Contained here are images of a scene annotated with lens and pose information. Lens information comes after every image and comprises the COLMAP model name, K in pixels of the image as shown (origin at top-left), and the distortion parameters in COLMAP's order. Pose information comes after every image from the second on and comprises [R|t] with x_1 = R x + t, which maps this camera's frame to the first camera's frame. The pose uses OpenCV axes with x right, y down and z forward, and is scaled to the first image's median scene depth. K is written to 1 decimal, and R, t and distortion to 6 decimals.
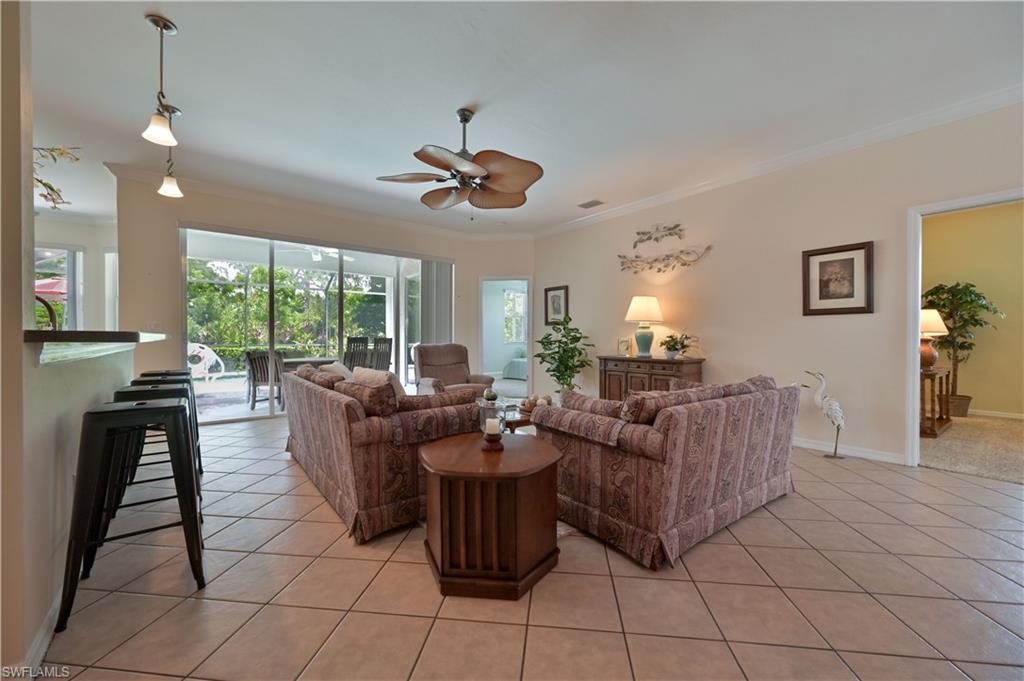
lens RADIAL K [[400.1, 0, 511.8], [0, 400.1, 341.4], [0, 0, 1]] dist [-0.001705, 0.000119]
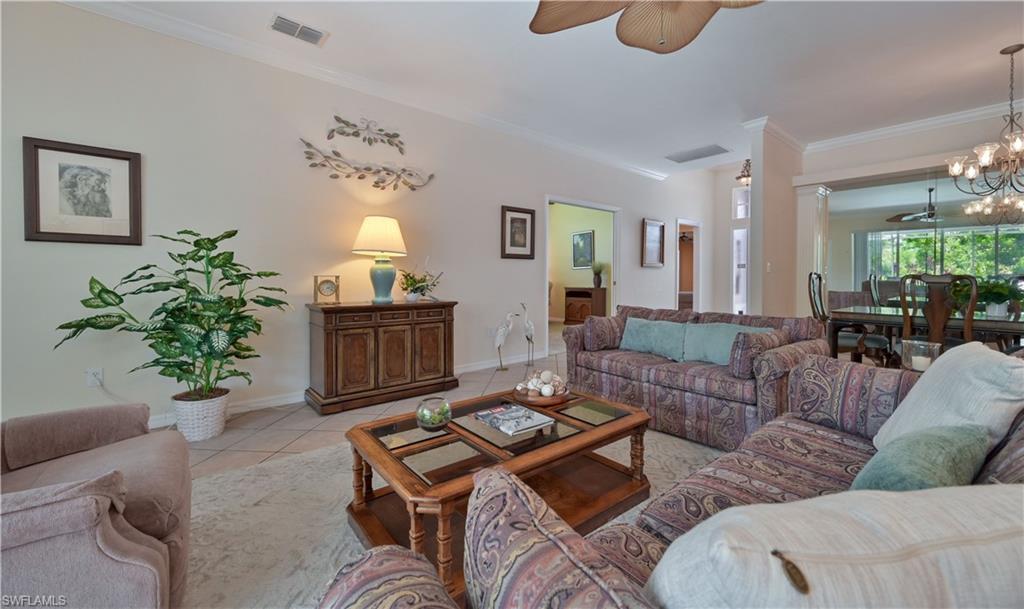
lens RADIAL K [[402.2, 0, 512.6], [0, 402.2, 282.0], [0, 0, 1]] dist [0.000235, -0.000180]
pose [[-0.024331, -0.013098, 0.999618, -0.496913], [0.006489, 0.999891, 0.013260, -0.008294], [-0.999683, 0.006809, -0.024243, 0.995161]]
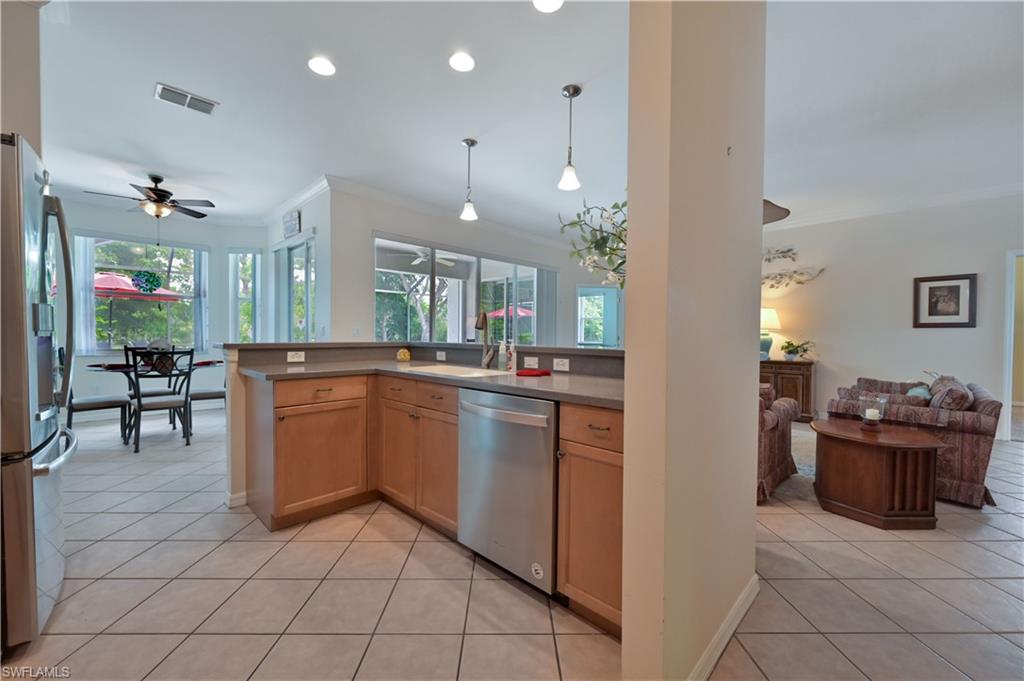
lens RADIAL K [[400.1, 0, 511.8], [0, 400.1, 341.4], [0, 0, 1]] dist [-0.001705, 0.000119]
pose [[0.992275, 0.004118, 0.123987, -0.712975], [-0.005287, 0.999945, 0.009101, -0.025534], [-0.123943, -0.009686, 0.992242, -0.117013]]
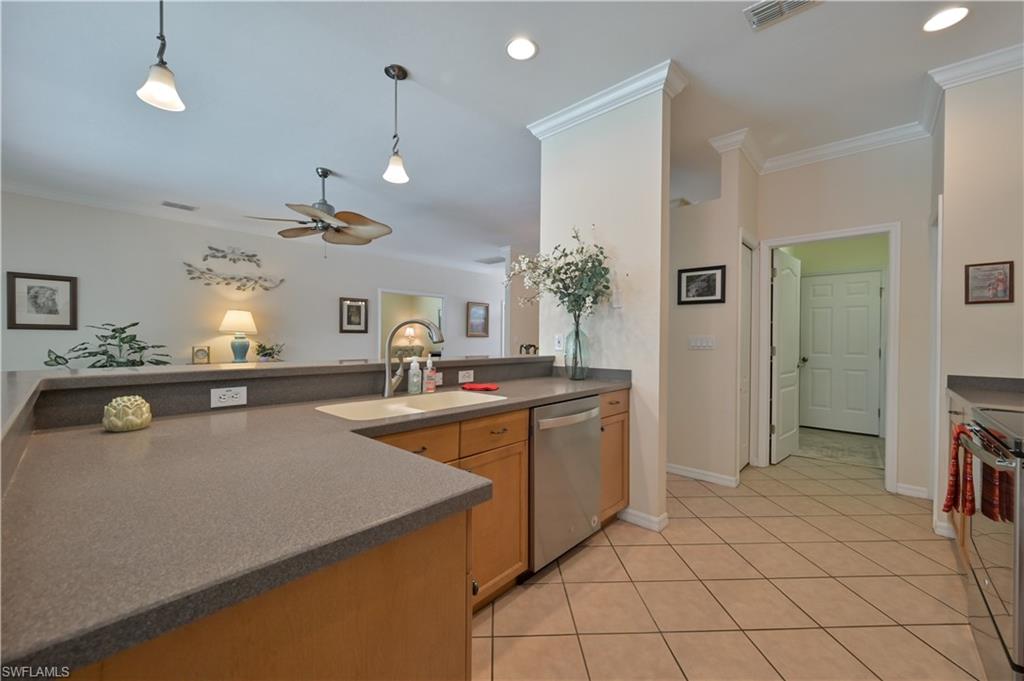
lens RADIAL K [[404.2, 0, 513.0], [0, 404.2, 341.7], [0, 0, 1]] dist [-0.001165, 0.000289]
pose [[-0.156347, -0.011790, 0.987632, -1.195464], [0.000557, 0.999928, 0.012025, -0.046038], [-0.987702, 0.002431, -0.156329, 0.511567]]
